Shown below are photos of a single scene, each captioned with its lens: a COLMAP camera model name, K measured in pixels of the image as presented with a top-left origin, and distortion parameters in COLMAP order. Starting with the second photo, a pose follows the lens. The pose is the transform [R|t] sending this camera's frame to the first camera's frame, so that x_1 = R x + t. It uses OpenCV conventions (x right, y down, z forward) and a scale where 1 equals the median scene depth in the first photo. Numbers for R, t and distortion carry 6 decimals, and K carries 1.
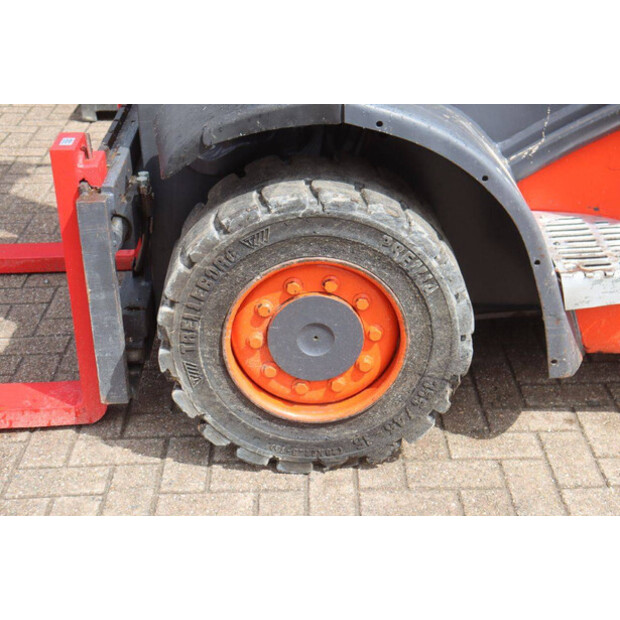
lens RADIAL K [[987.2, 0, 313.3], [0, 987.2, 310.6], [0, 0, 1]] dist [0.064197, 0.000000]
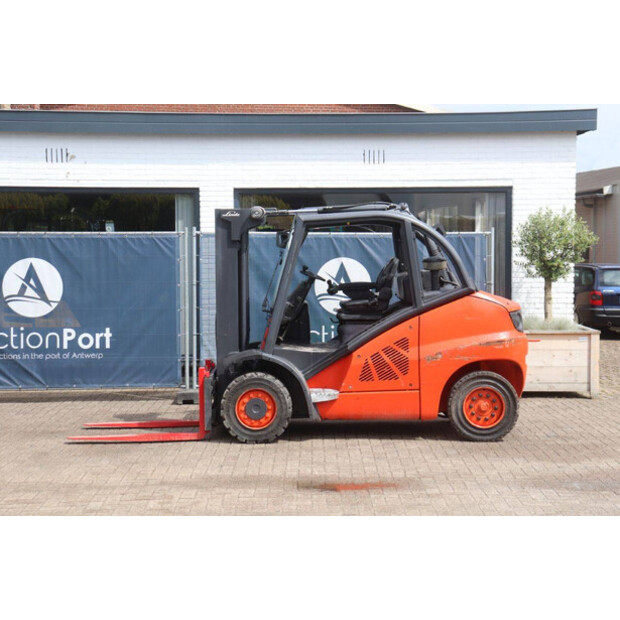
lens RADIAL K [[1204.6, 0, 313.0], [0, 1204.6, 300.5], [0, 0, 1]] dist [0.281171, 0.000000]
pose [[0.999853, -0.000505, -0.017156, 0.347559], [-0.006515, 0.913590, -0.406585, 1.772058], [0.015879, 0.406637, 0.913452, -4.109415]]
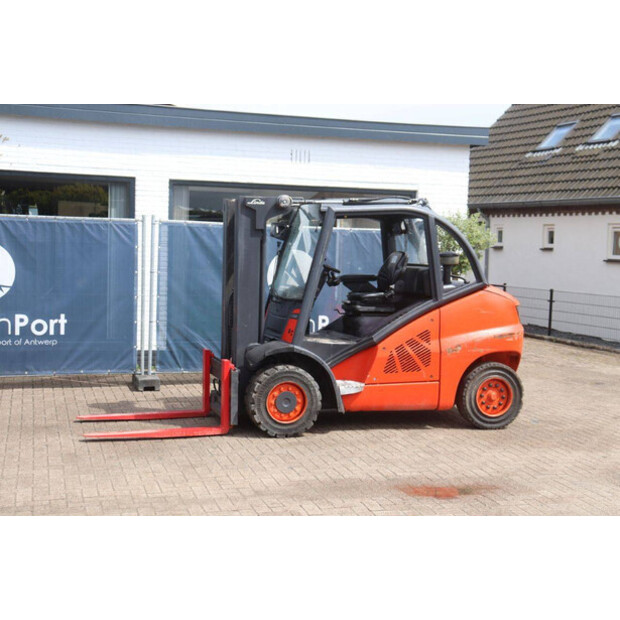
lens RADIAL K [[932.8, 0, 310.9], [0, 932.8, 305.4], [0, 0, 1]] dist [0.122022, 0.000000]
pose [[0.964811, 0.011532, 0.262691, -0.967833], [0.090768, 0.923020, -0.373893, 1.170420], [-0.246781, 0.384580, 0.889493, -2.816625]]
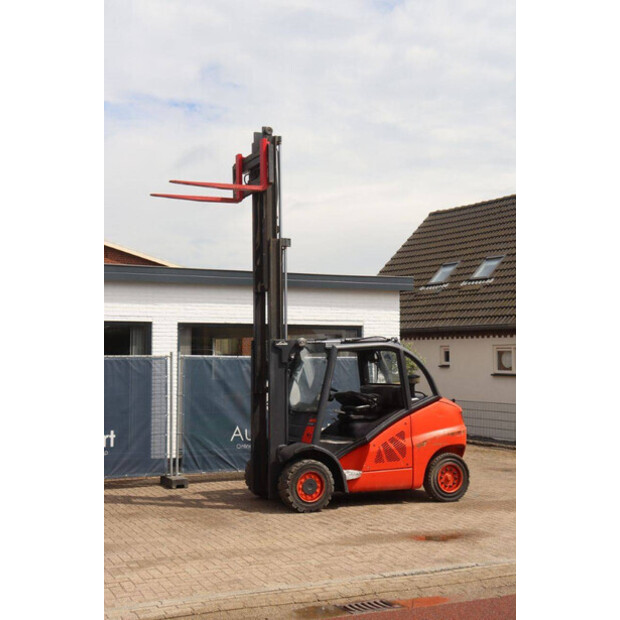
lens RADIAL K [[897.5, 0, 298.1], [0, 897.5, 293.2], [0, 0, 1]] dist [0.064857, 0.000000]
pose [[0.927000, 0.030970, 0.373781, -2.140735], [0.166489, 0.859040, -0.484078, 1.651005], [-0.336085, 0.510970, 0.791174, -3.901701]]
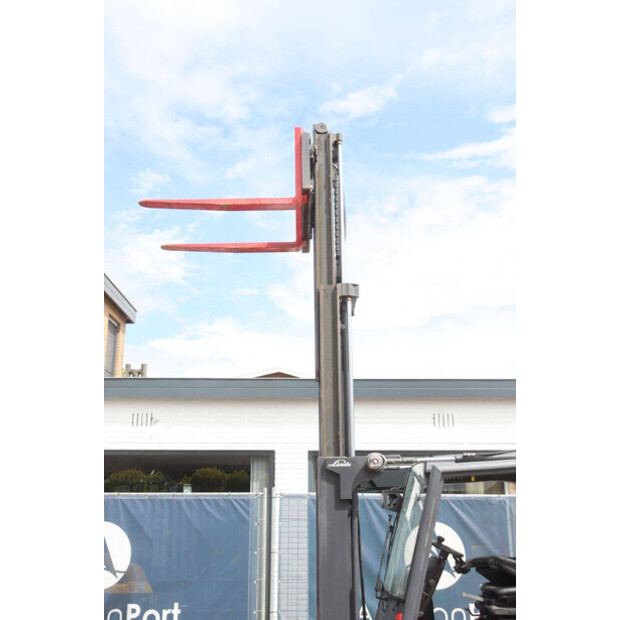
lens RADIAL K [[684.6, 0, 307.3], [0, 684.6, 311.9], [0, 0, 1]] dist [0.011548, 0.000000]
pose [[0.999728, -0.004382, -0.022897, -0.176433], [-0.012324, 0.734387, -0.678619, 0.405533], [0.019789, 0.678717, 0.734134, -1.355003]]
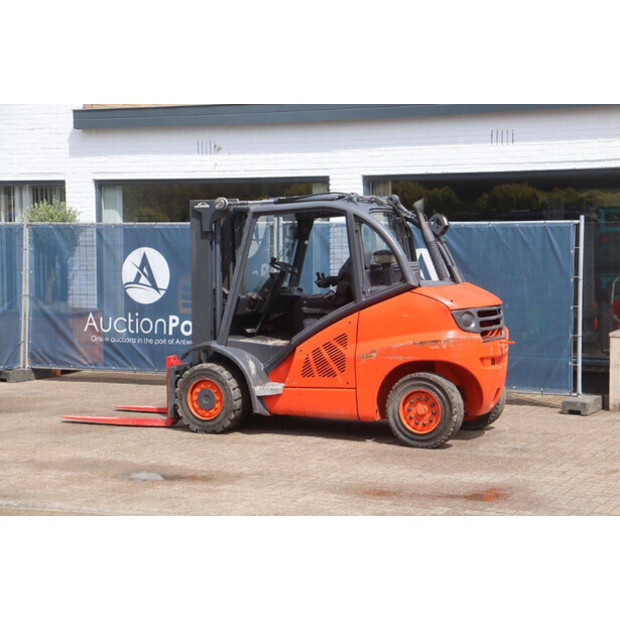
lens RADIAL K [[1330.7, 0, 312.2], [0, 1330.7, 303.4], [0, 0, 1]] dist [0.355928, 0.000000]
pose [[0.885095, 0.025186, -0.464728, 3.190810], [-0.208131, 0.914544, -0.346830, 1.613309], [0.416279, 0.403702, 0.814700, -3.858494]]
